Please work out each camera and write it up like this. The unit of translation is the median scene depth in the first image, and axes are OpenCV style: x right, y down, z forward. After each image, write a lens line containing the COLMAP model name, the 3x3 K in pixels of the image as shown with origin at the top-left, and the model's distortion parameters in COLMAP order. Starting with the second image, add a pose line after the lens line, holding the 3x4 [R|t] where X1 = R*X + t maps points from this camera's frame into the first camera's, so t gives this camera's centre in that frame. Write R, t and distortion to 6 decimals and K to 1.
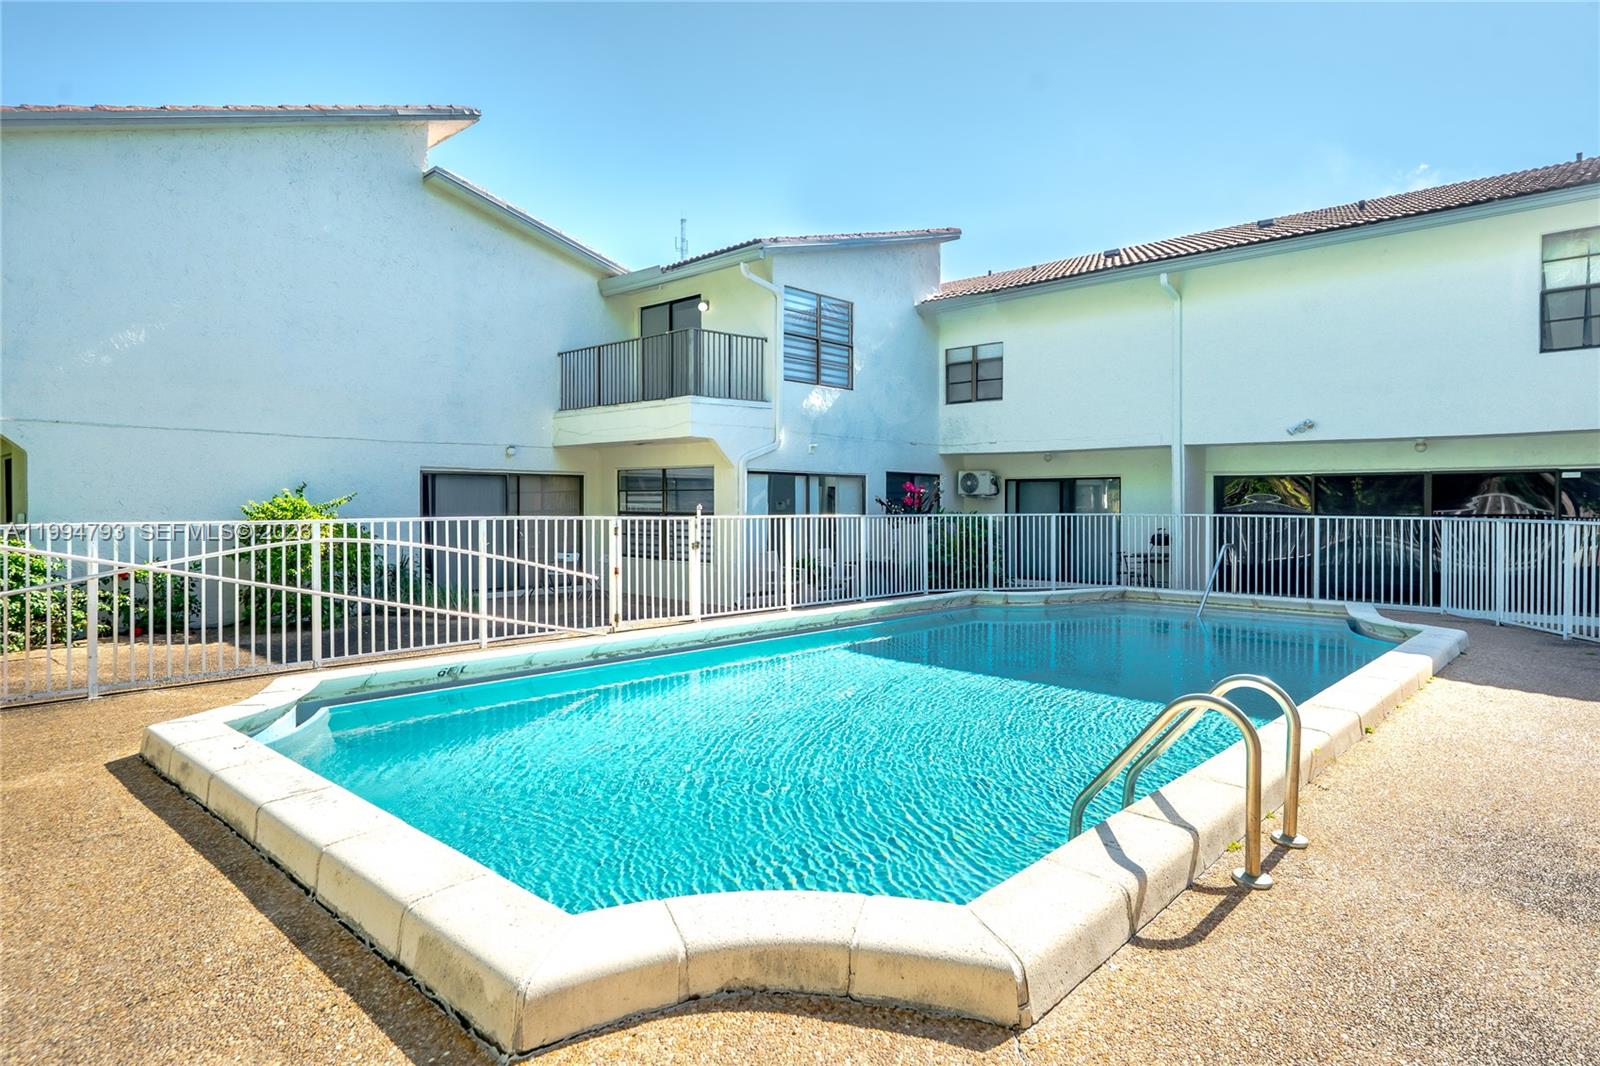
lens RADIAL K [[903.4, 0, 800.0], [0, 903.4, 533.0], [0, 0, 1]] dist [0.037388, -0.000293]
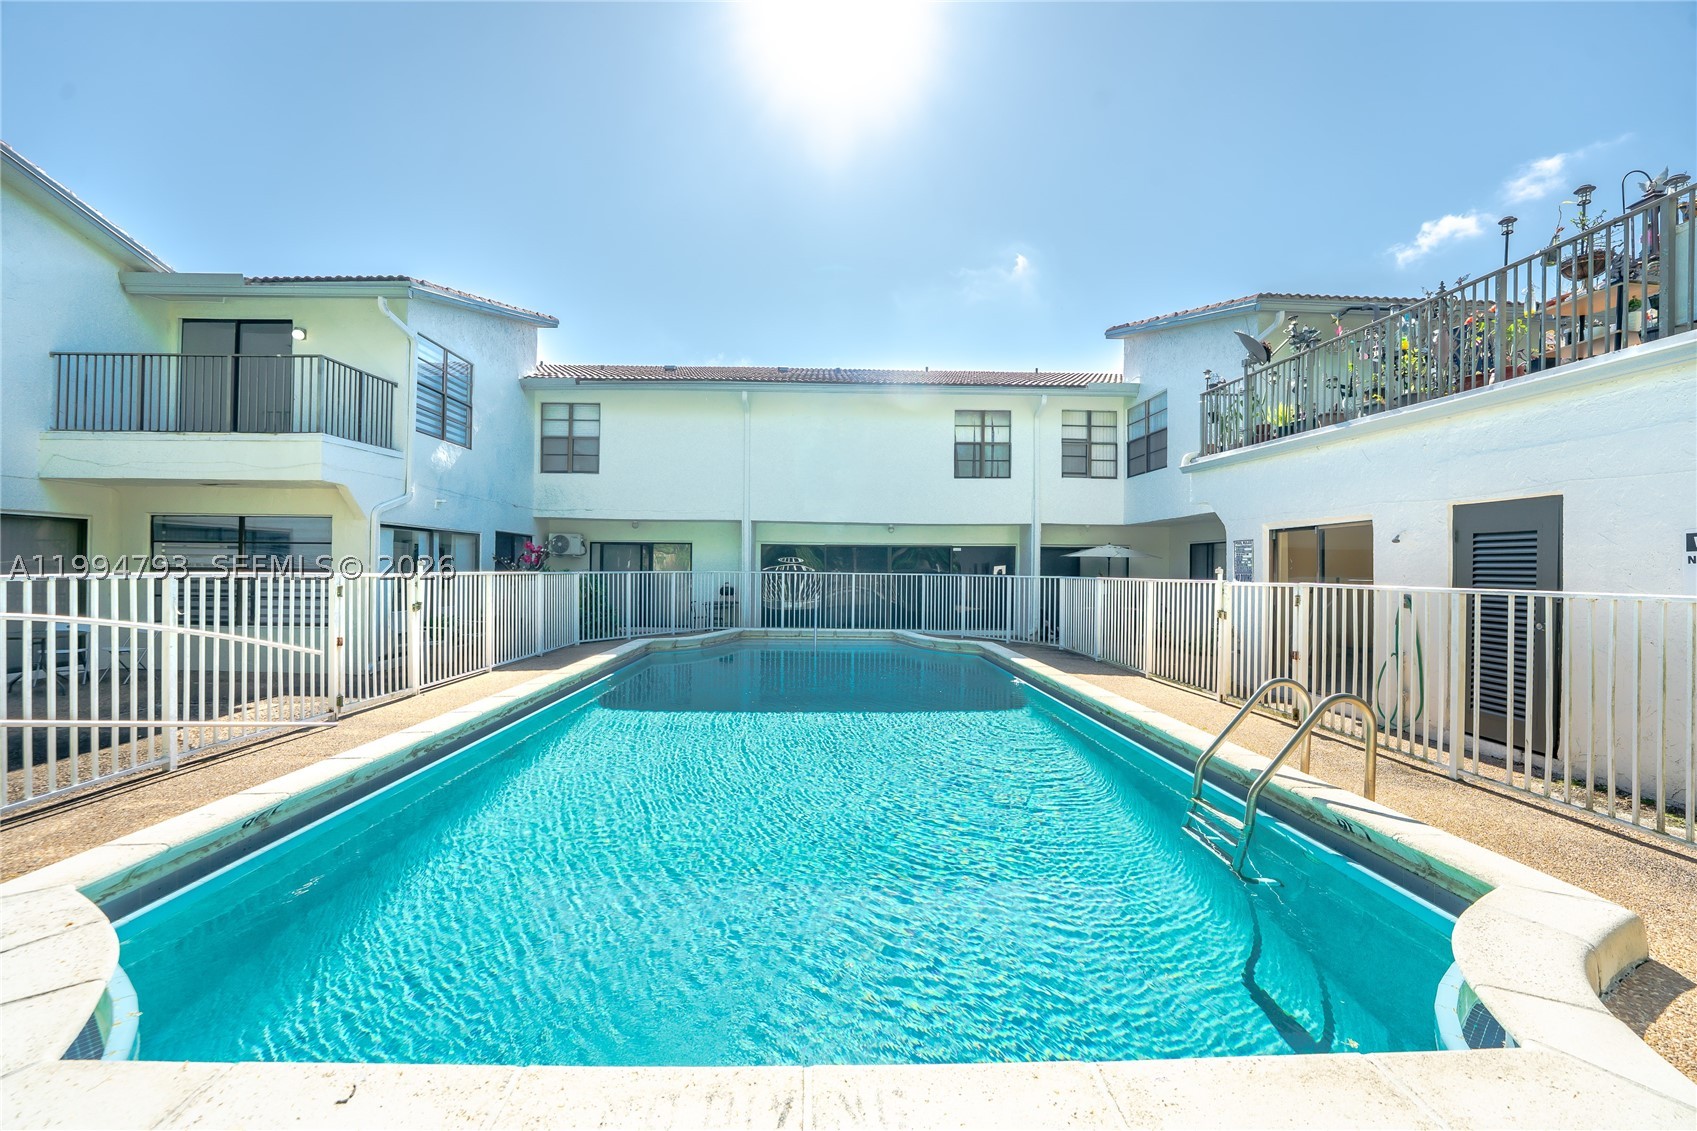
lens RADIAL K [[699.8, 0, 812.9], [0, 699.8, 570.4], [0, 0, 1]] dist [-0.001049, -0.000635]
pose [[0.733646, 0.002664, 0.679527, -0.201963], [0.013693, 0.999731, -0.018702, -0.001993], [-0.679394, 0.023025, 0.733412, 0.170991]]
